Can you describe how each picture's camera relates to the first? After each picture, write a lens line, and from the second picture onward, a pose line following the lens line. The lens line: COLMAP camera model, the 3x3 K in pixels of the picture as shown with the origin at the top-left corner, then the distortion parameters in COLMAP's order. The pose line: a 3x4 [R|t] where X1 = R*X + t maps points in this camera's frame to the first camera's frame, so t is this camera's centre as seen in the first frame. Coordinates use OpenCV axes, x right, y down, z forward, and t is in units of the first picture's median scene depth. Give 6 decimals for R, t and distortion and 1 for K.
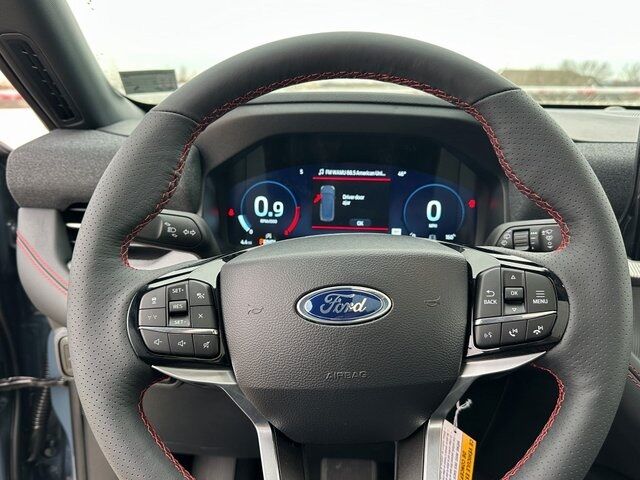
lens RADIAL K [[511.3, 0, 321.9], [0, 511.3, 243.3], [0, 0, 1]] dist [-0.002280, -0.028402]
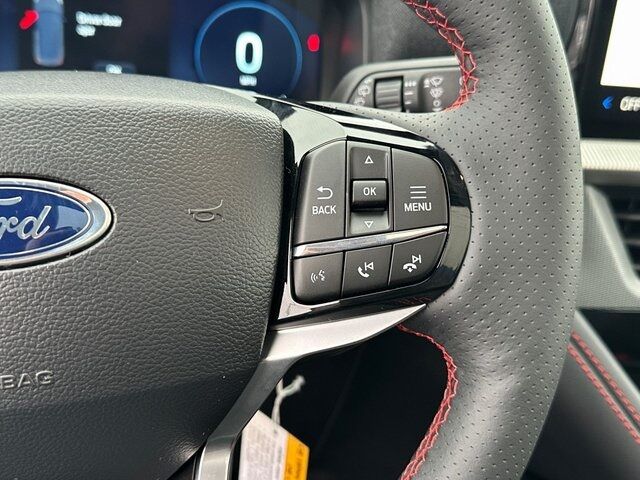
lens RADIAL K [[687.2, 0, 320.7], [0, 687.2, 237.3], [0, 0, 1]] dist [0.071743, 0.000000]
pose [[0.964965, -0.028647, 0.260812, 0.148881], [-0.010628, 0.988938, 0.147947, 0.041482], [-0.262165, -0.145536, 0.953986, 0.353795]]
